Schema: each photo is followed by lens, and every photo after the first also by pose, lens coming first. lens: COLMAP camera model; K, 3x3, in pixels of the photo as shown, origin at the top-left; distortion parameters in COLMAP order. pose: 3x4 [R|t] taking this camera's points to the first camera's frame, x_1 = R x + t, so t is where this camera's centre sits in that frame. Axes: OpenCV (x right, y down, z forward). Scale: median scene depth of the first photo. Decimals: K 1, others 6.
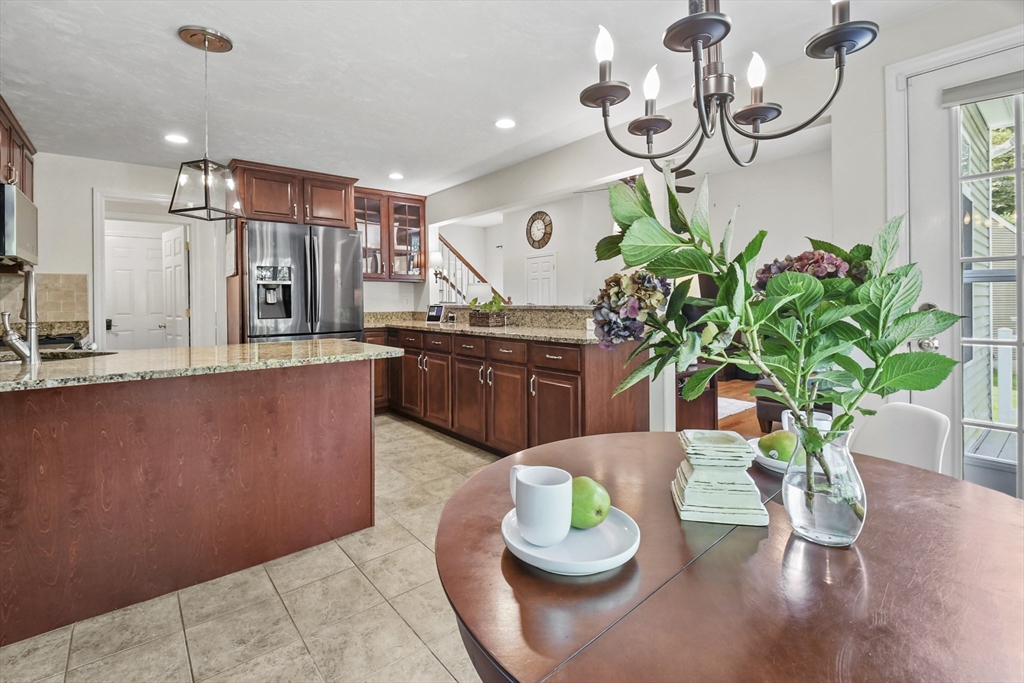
lens RADIAL K [[458.0, 0, 518.5], [0, 458.0, 302.6], [0, 0, 1]] dist [-0.022096, -0.001285]
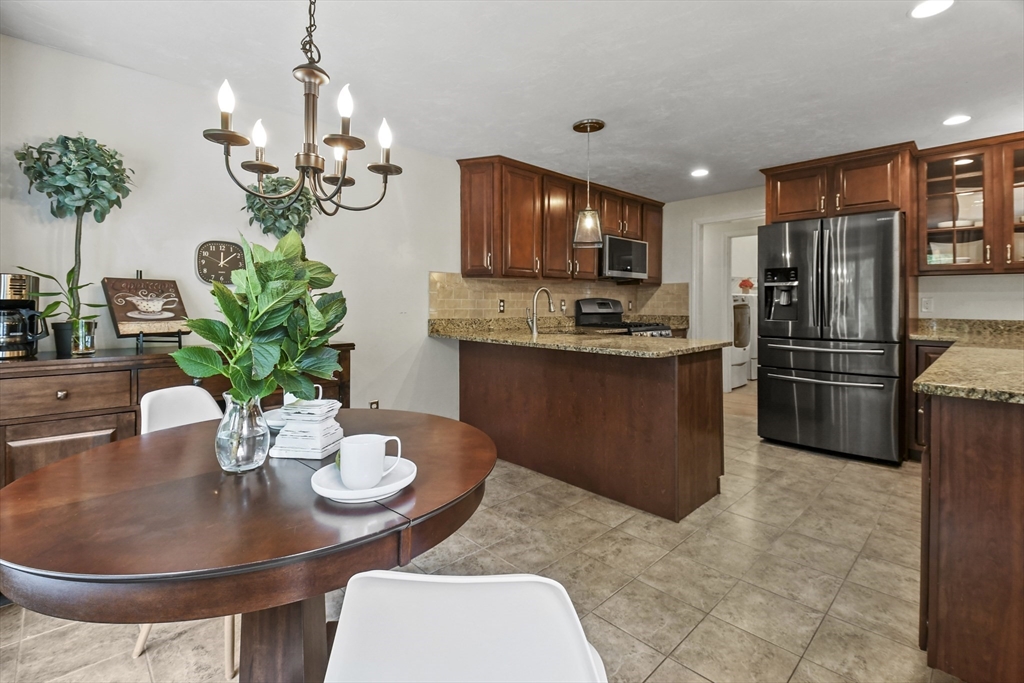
lens RADIAL K [[465.5, 0, 512.6], [0, 465.5, 306.4], [0, 0, 1]] dist [0.002076, -0.000613]
pose [[0.050786, 0.016257, -0.998577, 0.481687], [-0.004295, 0.999862, 0.016060, -0.009520], [0.998700, 0.003473, 0.050849, 0.388910]]
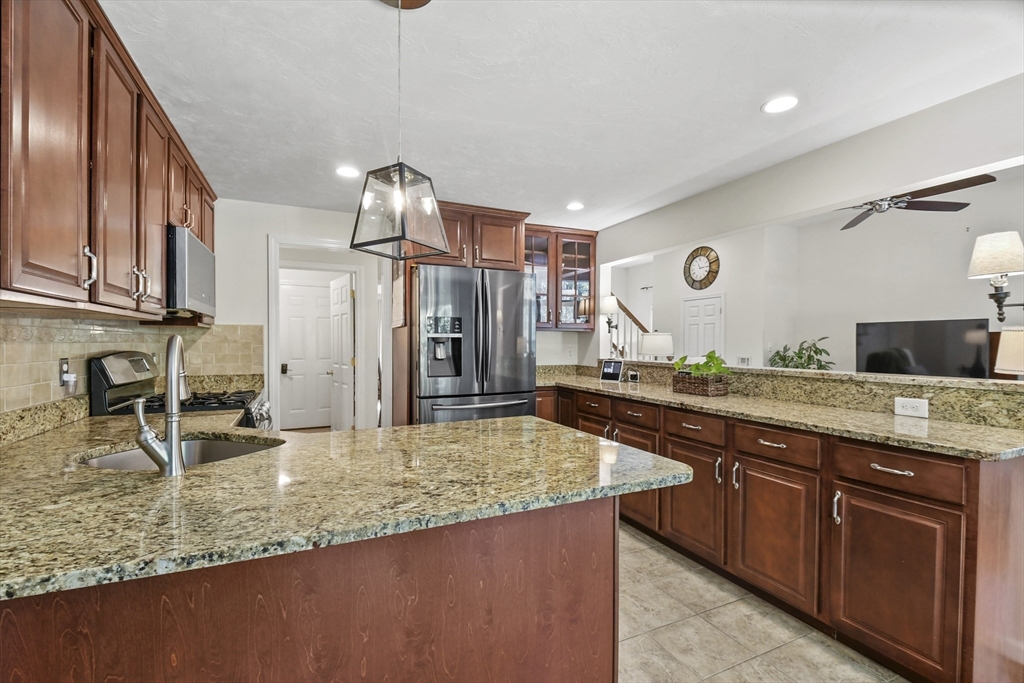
lens RADIAL K [[445.5, 0, 506.5], [0, 445.5, 346.0], [0, 0, 1]] dist [0.002002, -0.000578]
pose [[0.960051, 0.015714, -0.279383, -0.202327], [-0.014112, 0.999870, 0.007746, -0.034624], [0.279469, -0.003494, 0.960148, 0.237634]]
